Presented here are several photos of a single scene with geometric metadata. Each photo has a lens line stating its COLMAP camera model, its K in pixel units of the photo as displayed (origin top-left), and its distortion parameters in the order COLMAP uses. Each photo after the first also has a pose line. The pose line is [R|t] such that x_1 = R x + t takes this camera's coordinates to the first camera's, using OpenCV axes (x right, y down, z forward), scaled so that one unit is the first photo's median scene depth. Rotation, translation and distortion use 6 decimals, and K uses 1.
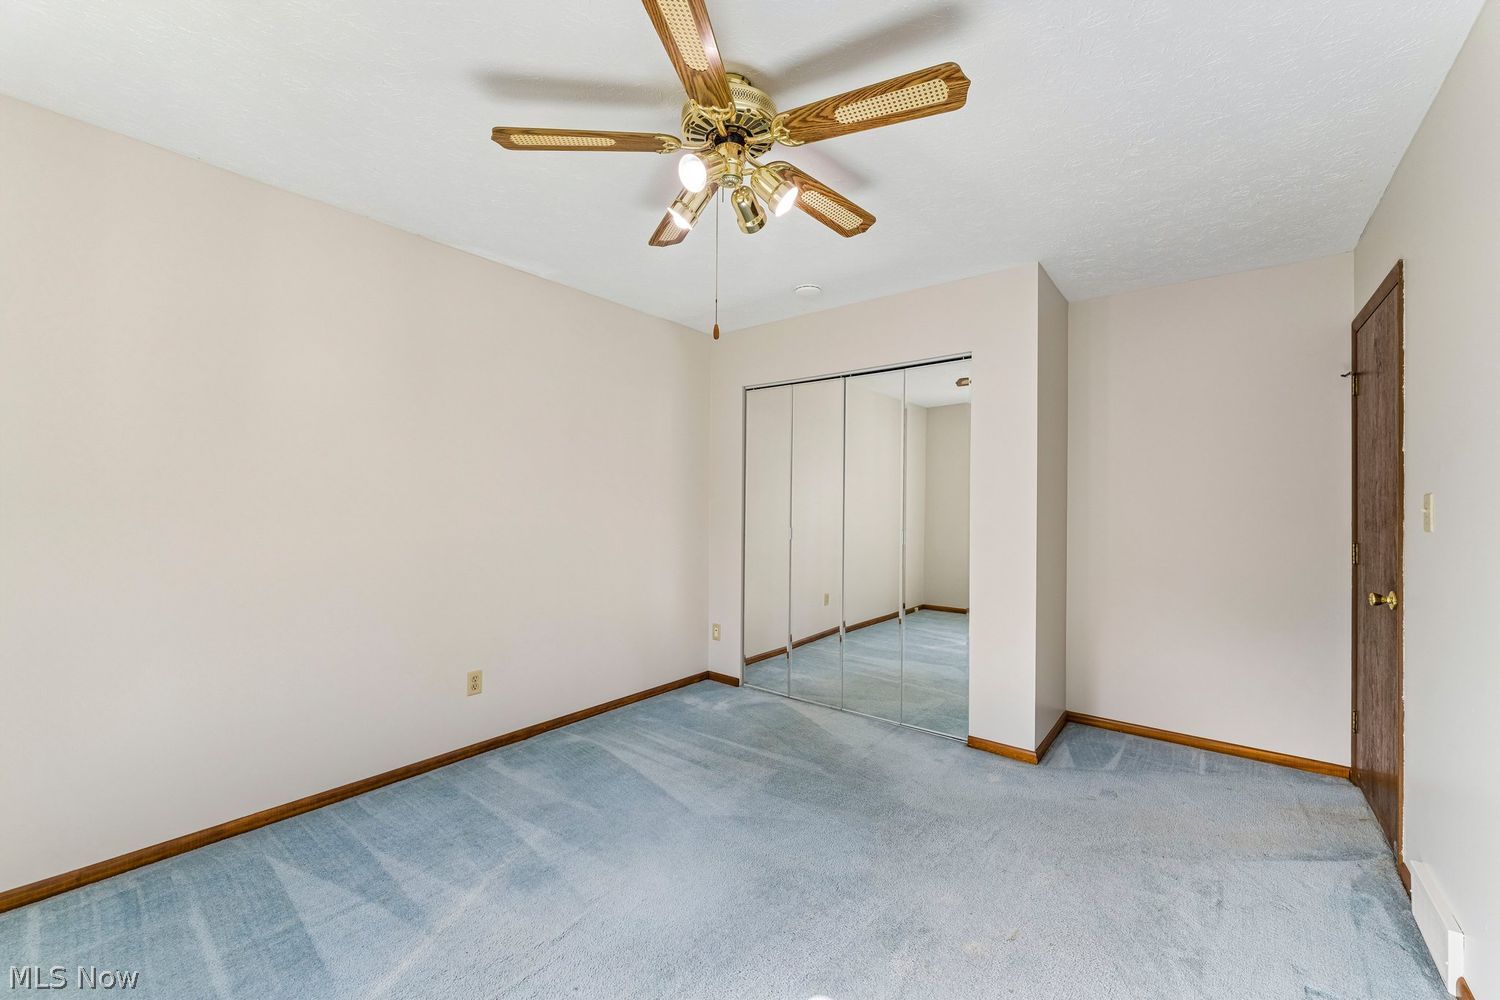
lens RADIAL K [[596.8, 0, 738.1], [0, 596.8, 497.1], [0, 0, 1]] dist [-0.002094, 0.000351]
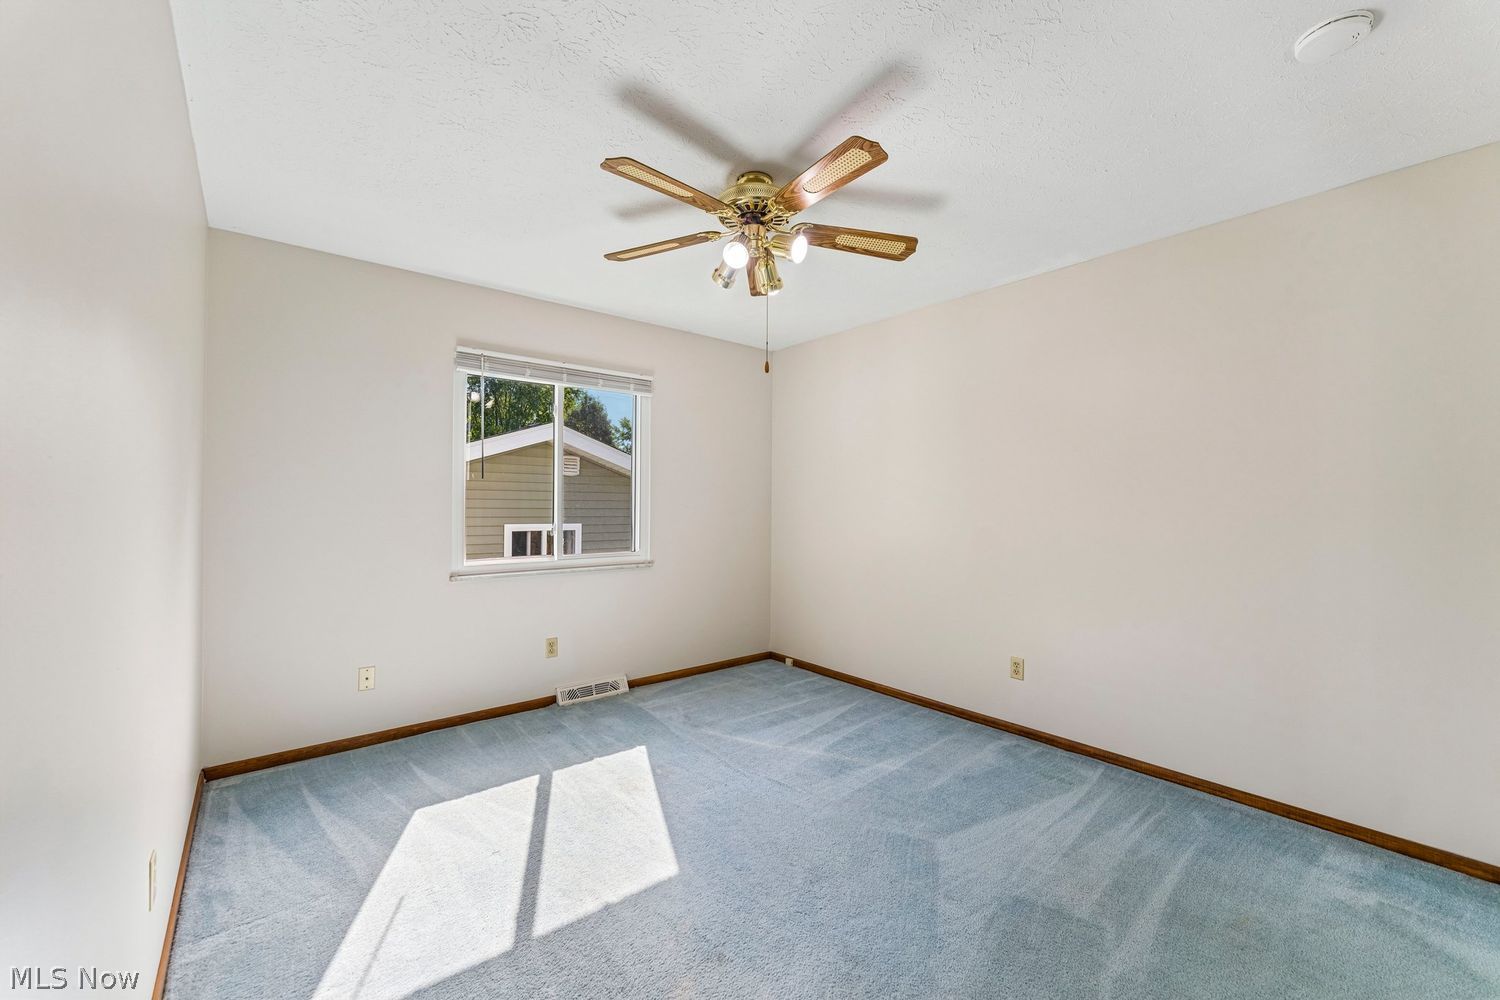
lens RADIAL K [[596.8, 0, 747.4], [0, 596.8, 499.5], [0, 0, 1]] dist [-0.002094, 0.000351]
pose [[-0.186134, -0.012406, -0.982446, 0.732620], [-0.003173, 0.999923, -0.012025, 0.014597], [0.982519, 0.000879, -0.186159, 0.715076]]
